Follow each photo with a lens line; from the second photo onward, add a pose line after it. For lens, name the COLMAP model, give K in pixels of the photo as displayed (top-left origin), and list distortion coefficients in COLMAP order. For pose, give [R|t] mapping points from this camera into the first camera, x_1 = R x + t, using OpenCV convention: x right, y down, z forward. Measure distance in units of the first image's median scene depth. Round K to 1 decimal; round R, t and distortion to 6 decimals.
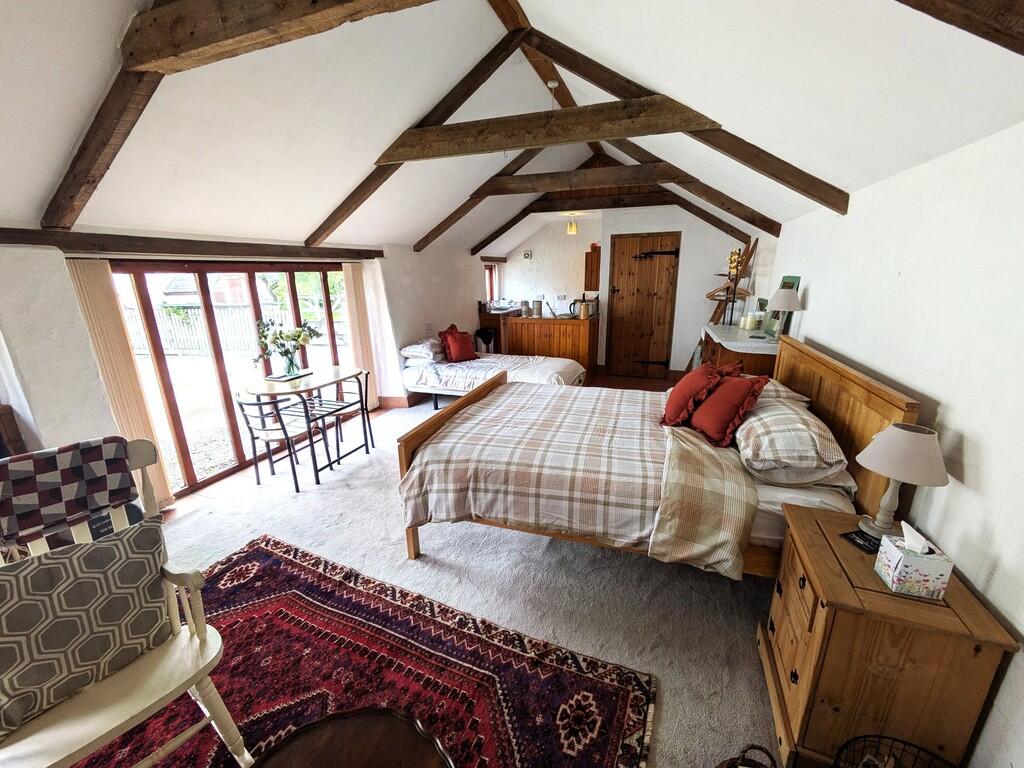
lens RADIAL K [[406.0, 0, 516.9], [0, 406.0, 385.0], [0, 0, 1]] dist [-0.001661, 0.000304]
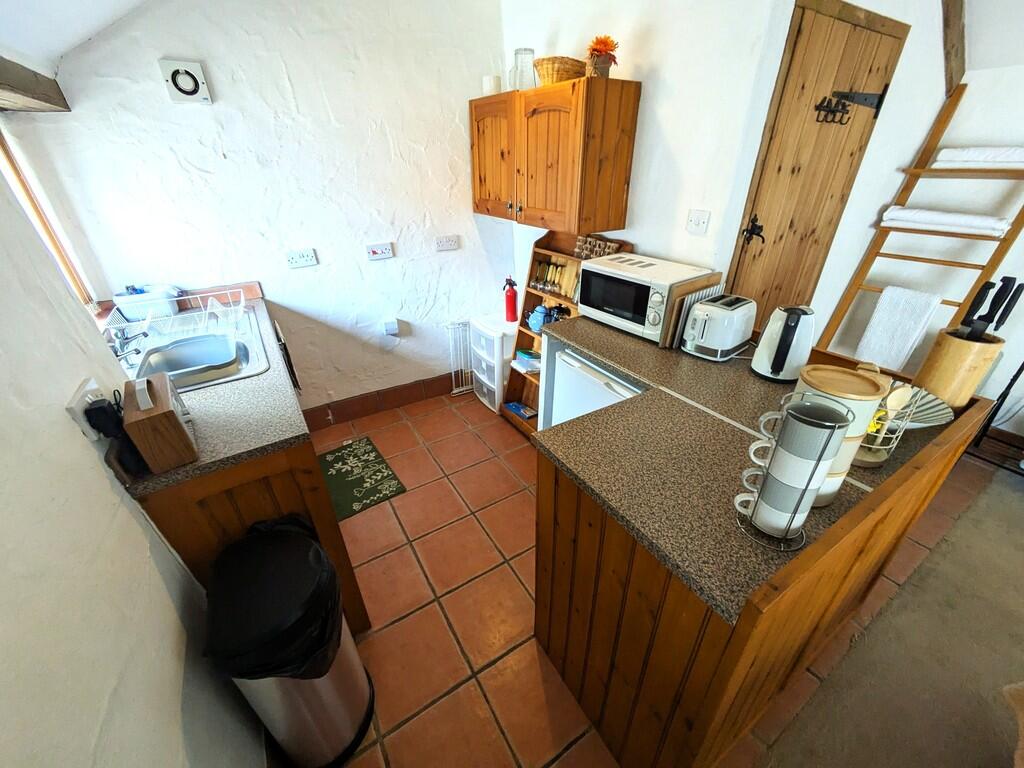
lens RADIAL K [[406.0, 0, 513.2], [0, 406.0, 384.7], [0, 0, 1]] dist [-0.001661, 0.000304]
pose [[0.603932, -0.379336, 0.700978, -0.279791], [0.214784, 0.924403, 0.315194, -0.639000], [-0.767551, -0.039797, 0.639752, 2.304179]]
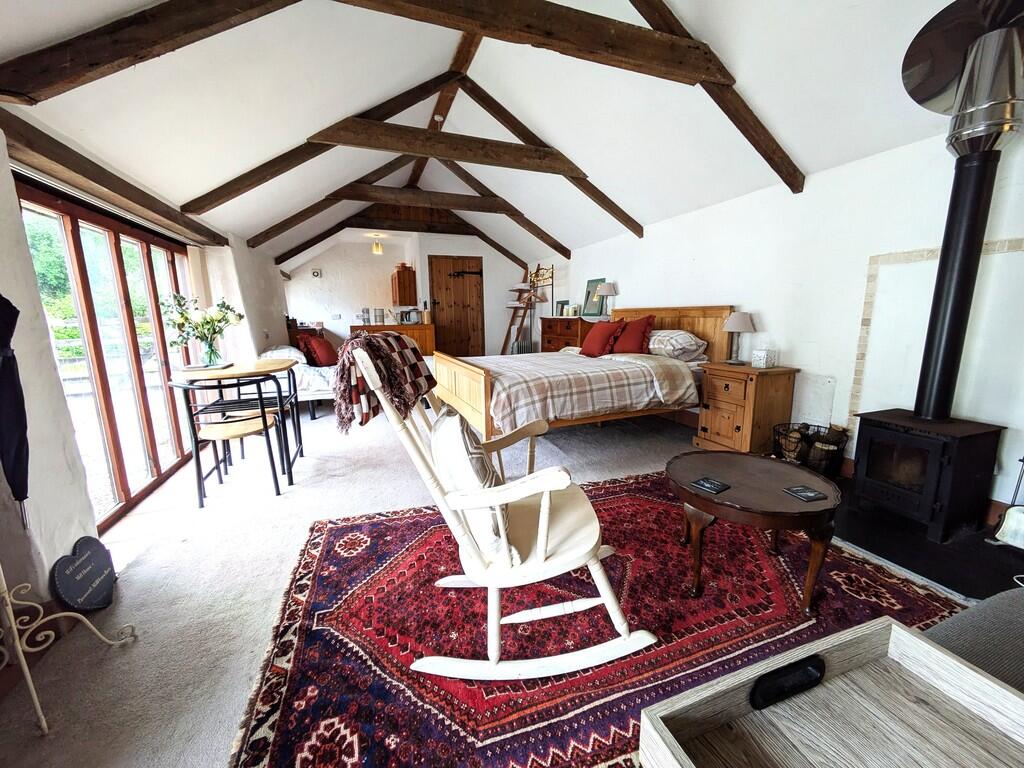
lens RADIAL K [[406.0, 0, 515.3], [0, 406.0, 387.9], [0, 0, 1]] dist [-0.001661, 0.000304]
pose [[0.750508, -0.112060, 0.651291, -0.891121], [0.181770, 0.982510, -0.040412, 0.220454], [-0.635372, 0.148714, 0.757751, 0.057138]]
